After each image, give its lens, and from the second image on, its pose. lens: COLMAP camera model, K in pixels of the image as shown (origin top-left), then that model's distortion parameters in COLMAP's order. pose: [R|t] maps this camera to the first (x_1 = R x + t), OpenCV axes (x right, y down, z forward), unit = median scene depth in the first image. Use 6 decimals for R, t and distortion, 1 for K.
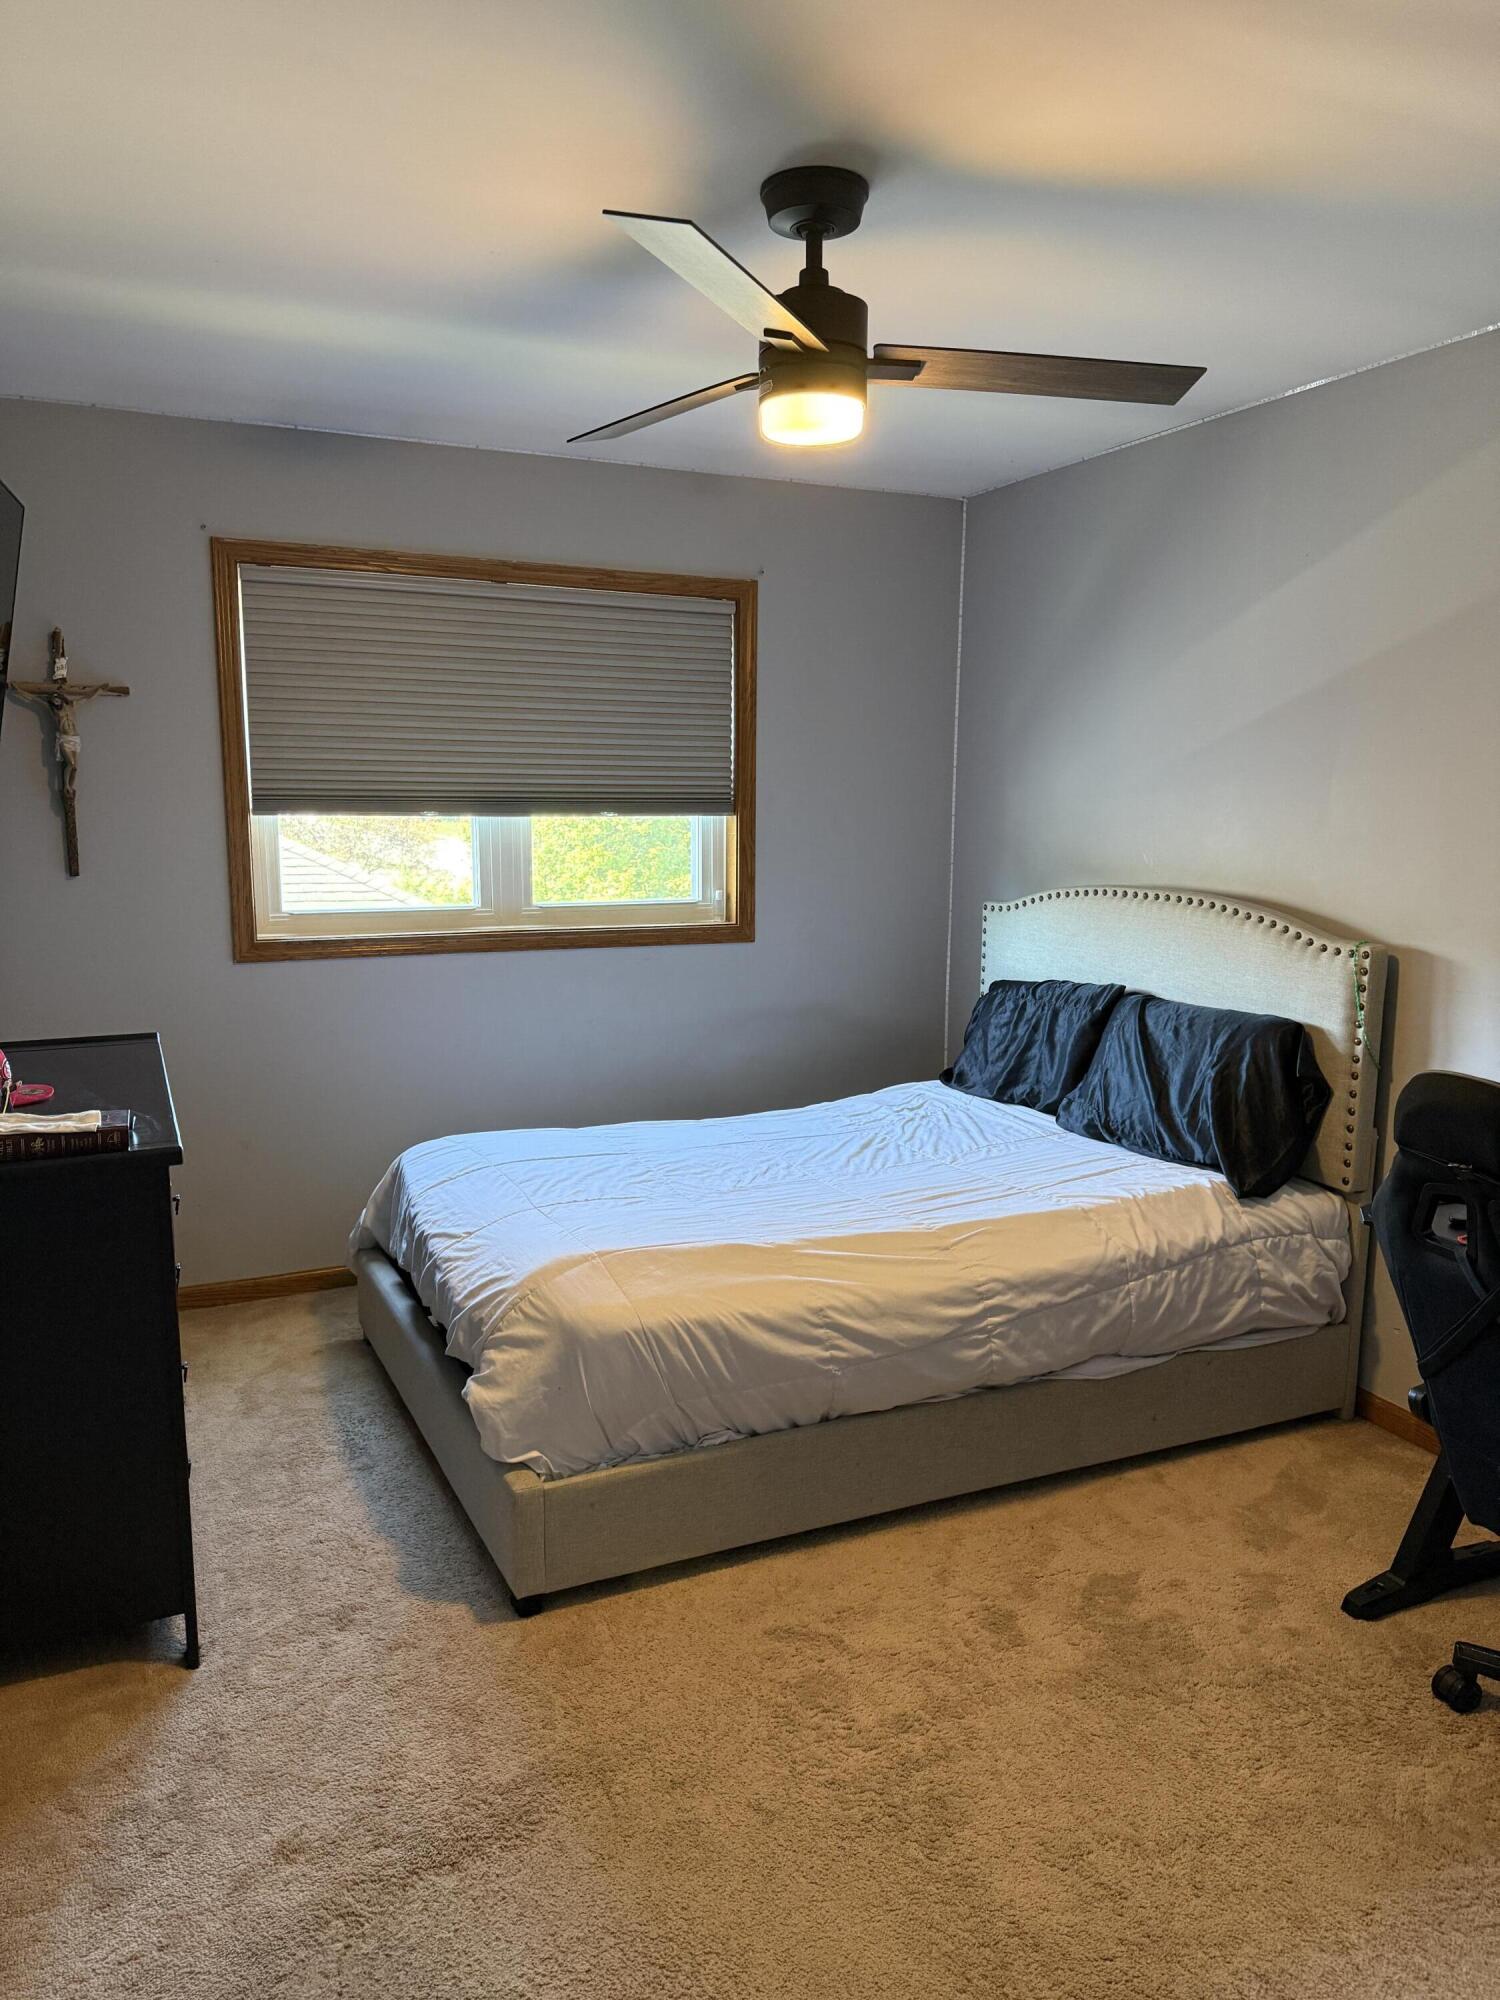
lens RADIAL K [[1409.8, 0, 744.9], [0, 1409.8, 985.4], [0, 0, 1]] dist [0.174524, -0.356596]
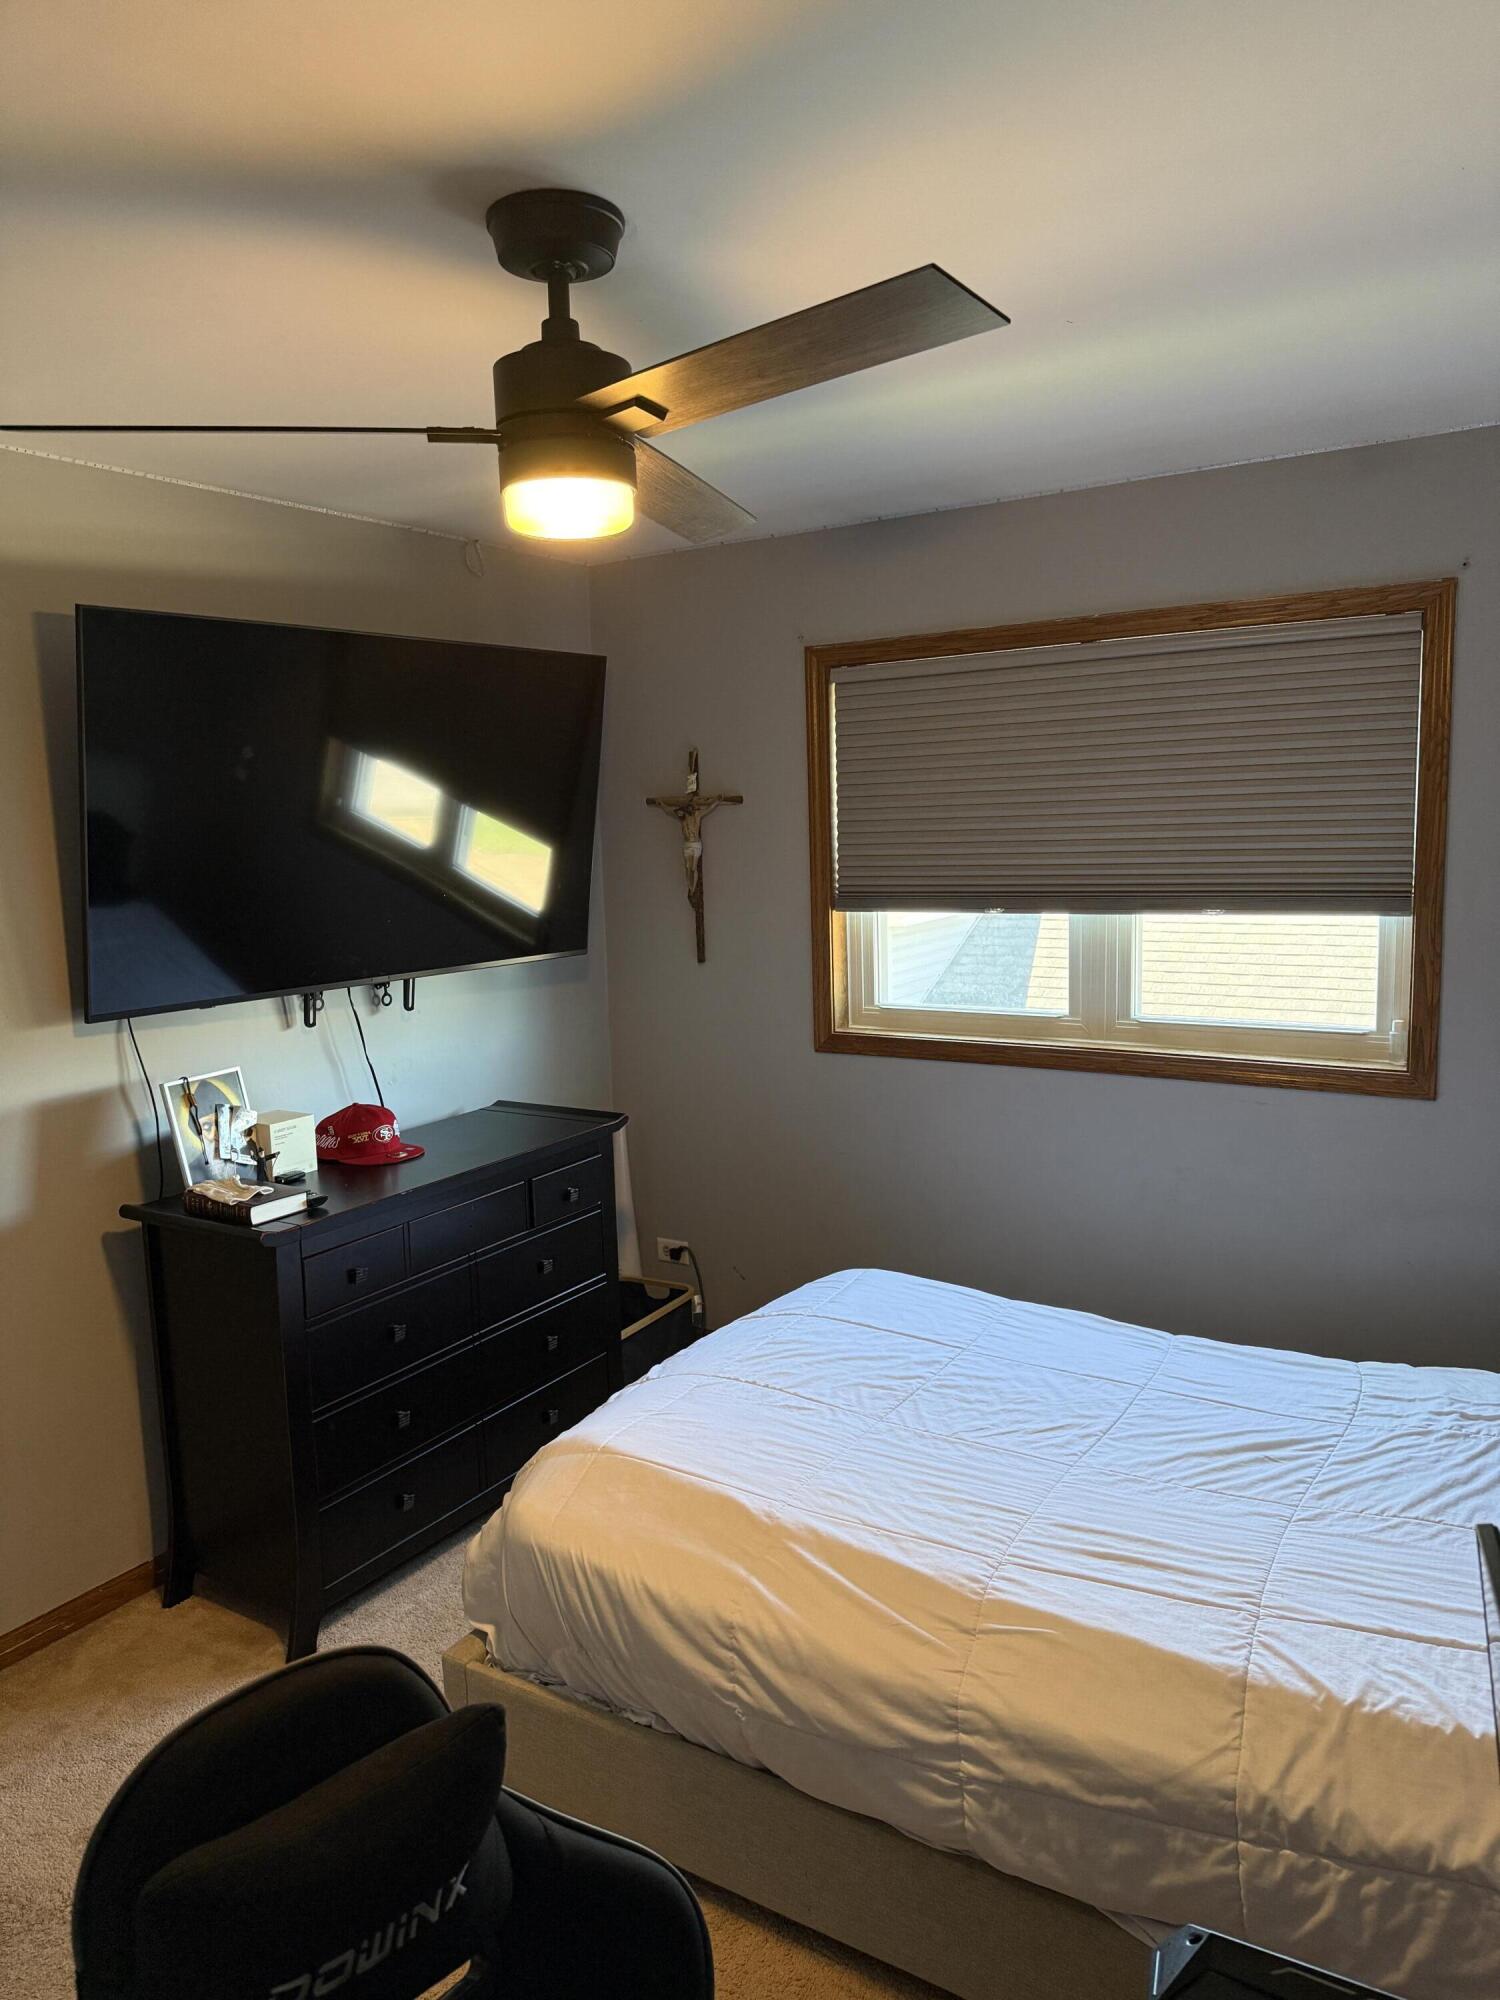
lens RADIAL K [[1409.0, 0, 750.0], [0, 1409.0, 1000.0], [0, 0, 1]] dist [0.058085, -0.054496]
pose [[0.540061, 0.091733, -0.836612, 0.588582], [-0.078741, 0.995189, 0.058291, -0.136793], [0.837934, 0.034395, 0.544686, 0.502601]]
